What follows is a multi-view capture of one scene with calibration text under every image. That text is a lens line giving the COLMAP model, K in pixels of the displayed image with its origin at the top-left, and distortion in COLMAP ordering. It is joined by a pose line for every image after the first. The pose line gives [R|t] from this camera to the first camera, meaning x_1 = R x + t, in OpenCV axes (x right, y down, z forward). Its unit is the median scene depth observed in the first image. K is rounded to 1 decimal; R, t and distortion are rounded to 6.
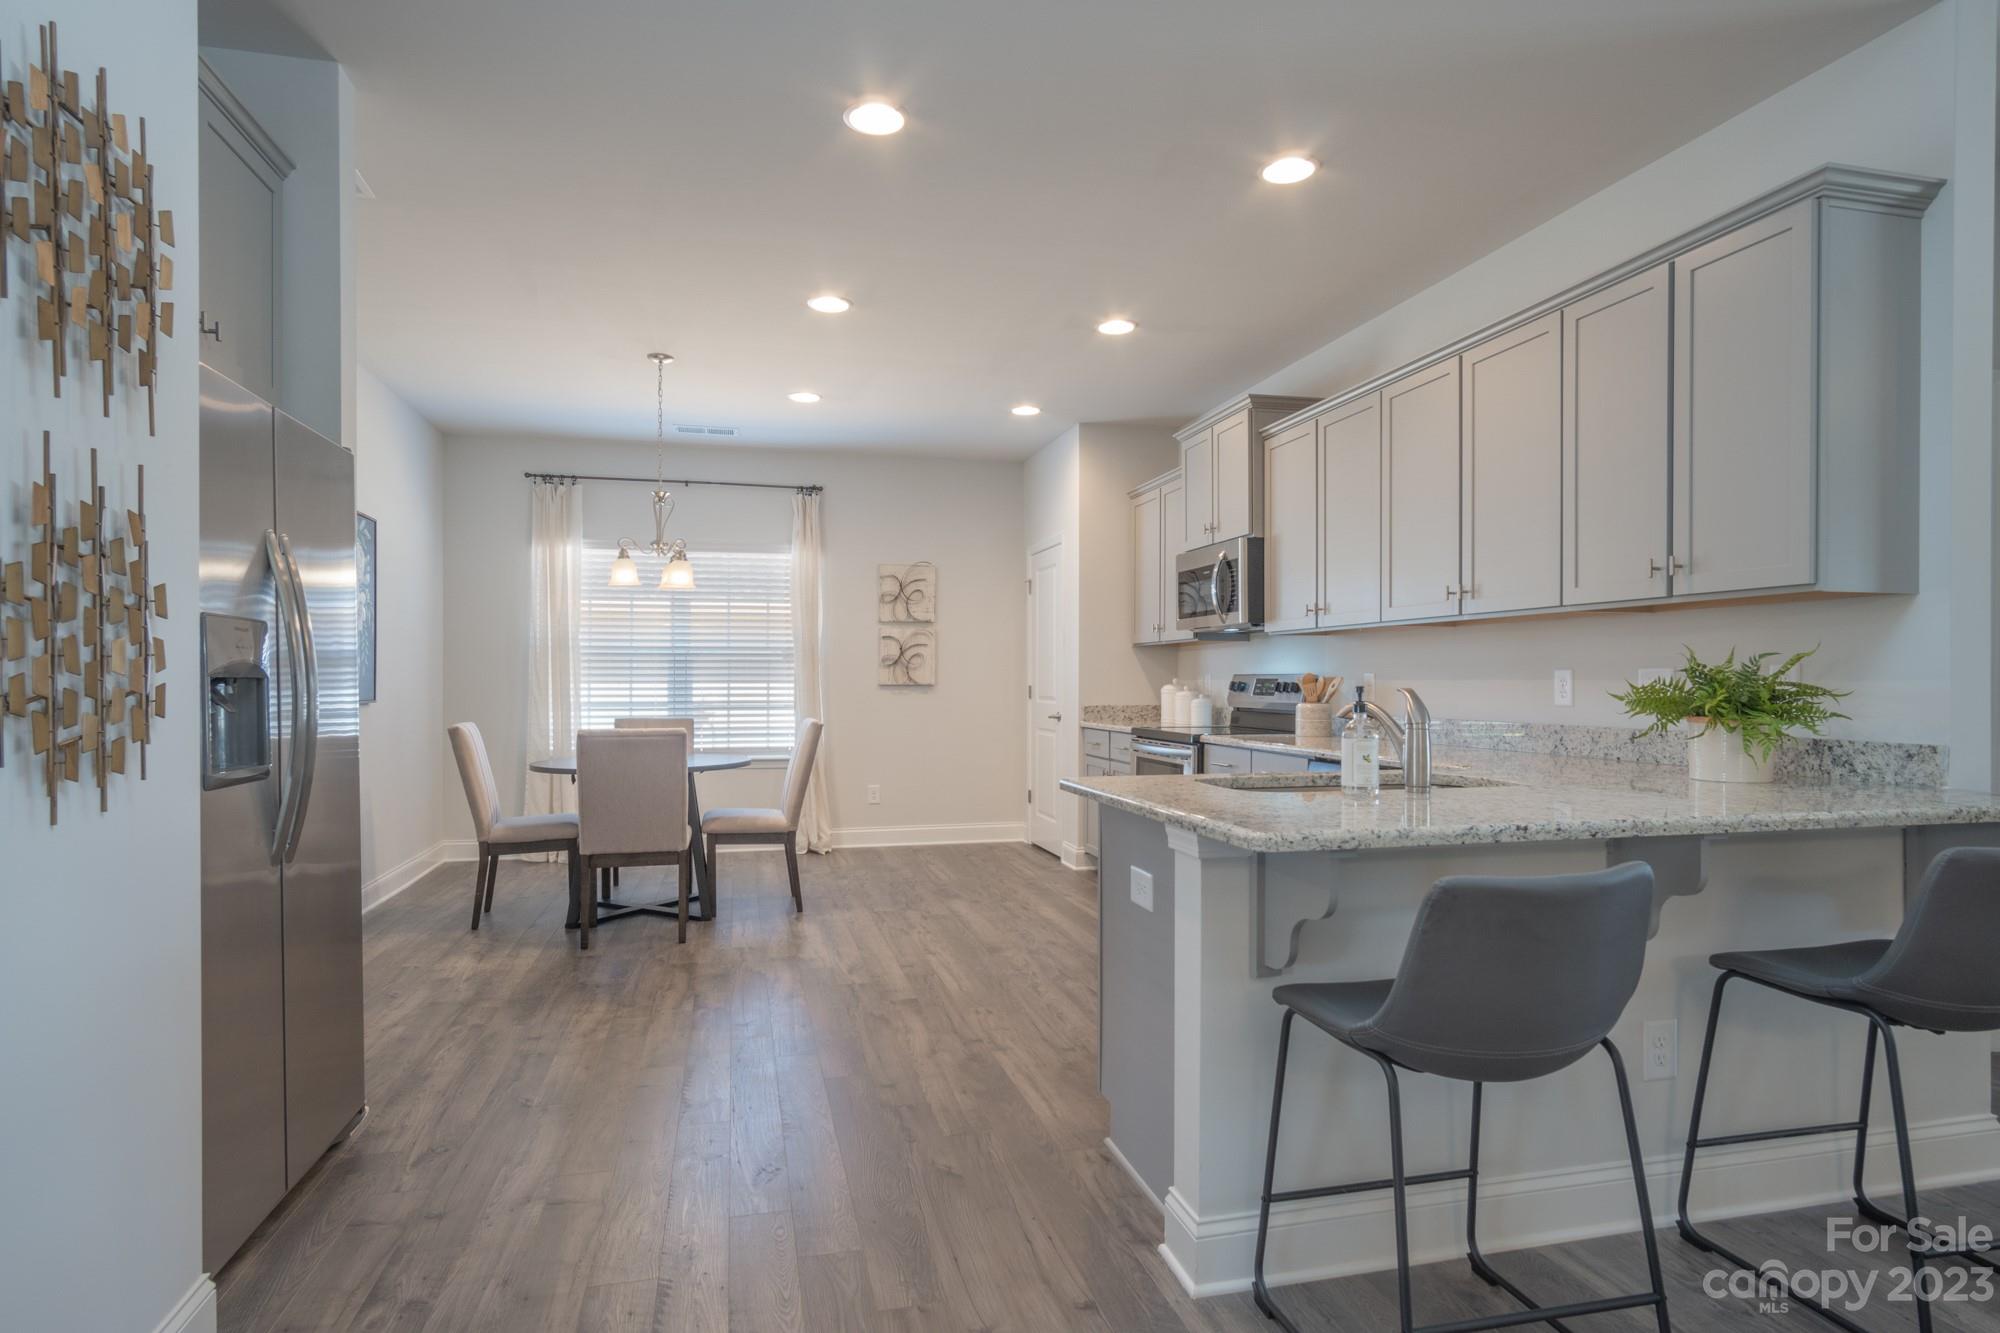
lens RADIAL K [[1070.9, 0, 990.4], [0, 1070.9, 671.4], [0, 0, 1]] dist [-0.009335, 0.001660]
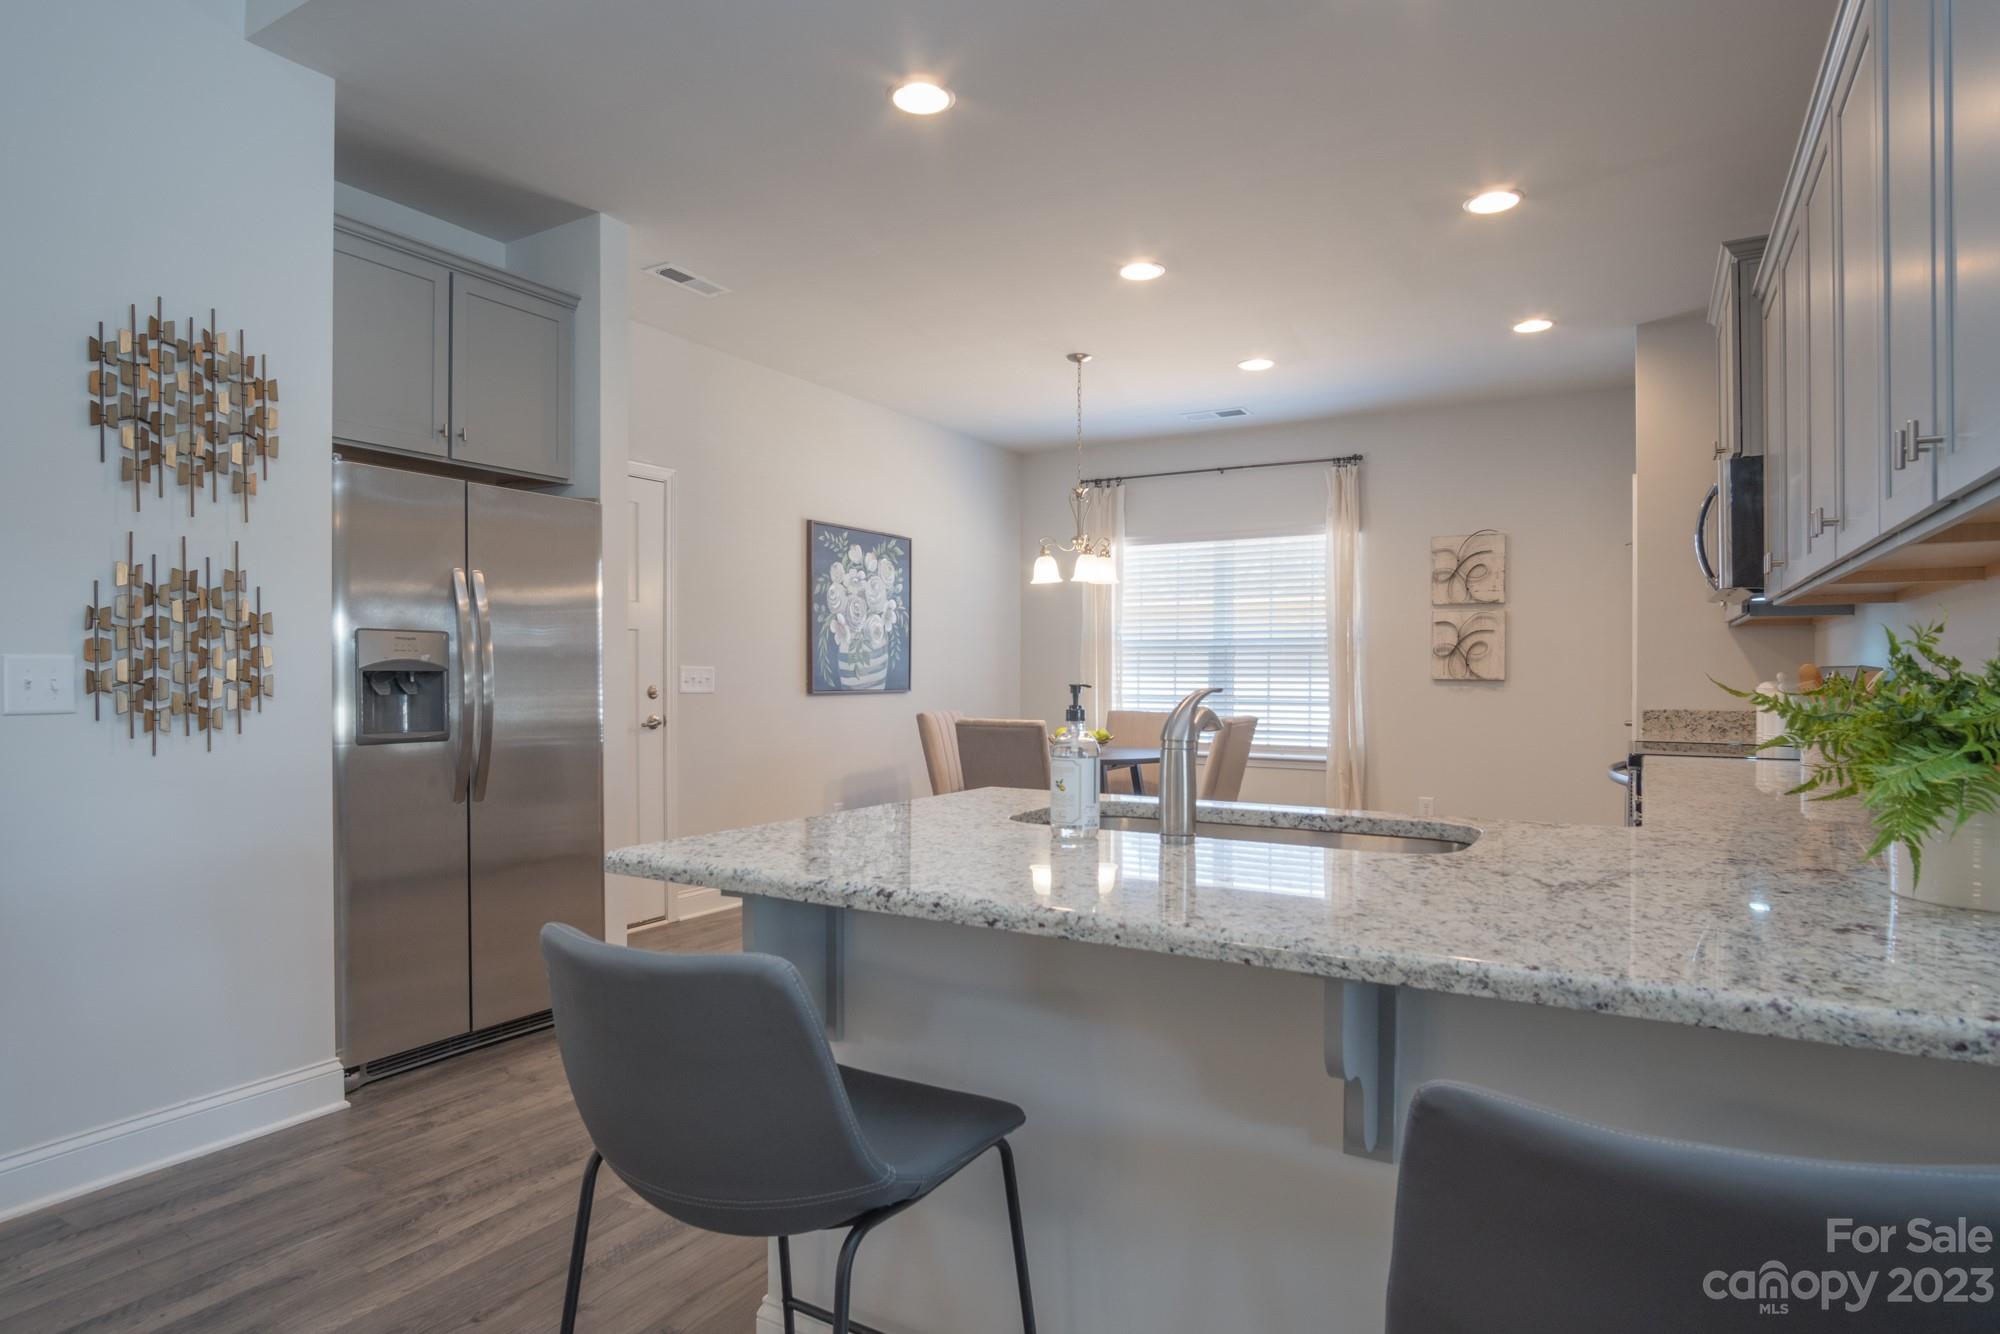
lens RADIAL K [[1105.5, 0, 1000.0], [0, 1105.5, 667.0], [0, 0, 1]] dist [-0.038456, 0.000665]
pose [[0.712975, -0.001907, -0.701187, 0.282697], [0.003590, 0.999993, 0.000930, 0.000764], [0.701180, -0.003180, 0.712977, 0.150337]]
